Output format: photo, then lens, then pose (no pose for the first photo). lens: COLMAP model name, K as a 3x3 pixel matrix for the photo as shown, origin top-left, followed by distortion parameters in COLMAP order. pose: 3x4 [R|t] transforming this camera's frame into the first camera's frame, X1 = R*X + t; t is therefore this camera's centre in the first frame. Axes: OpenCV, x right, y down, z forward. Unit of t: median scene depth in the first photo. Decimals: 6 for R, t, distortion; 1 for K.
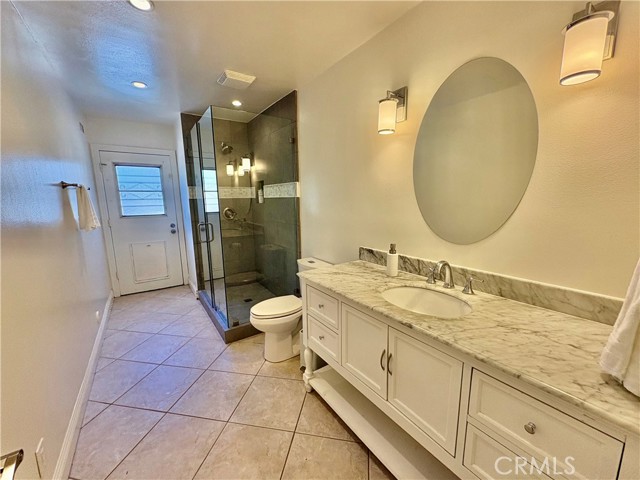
lens RADIAL K [[255.2, 0, 315.7], [0, 255.2, 236.6], [0, 0, 1]] dist [-0.000317, -0.000195]
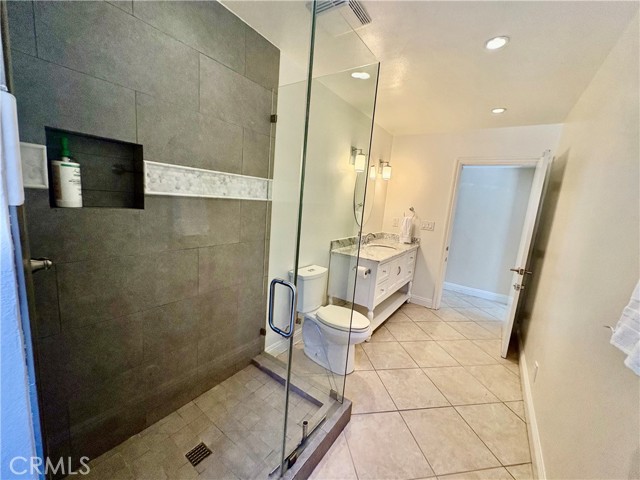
lens RADIAL K [[255.2, 0, 313.7], [0, 255.2, 242.4], [0, 0, 1]] dist [-0.000317, -0.000195]
pose [[-0.332752, -0.183825, 0.924924, -1.249472], [0.057697, 0.975010, 0.214537, -0.296355], [-0.941248, 0.124753, -0.313830, 1.784416]]
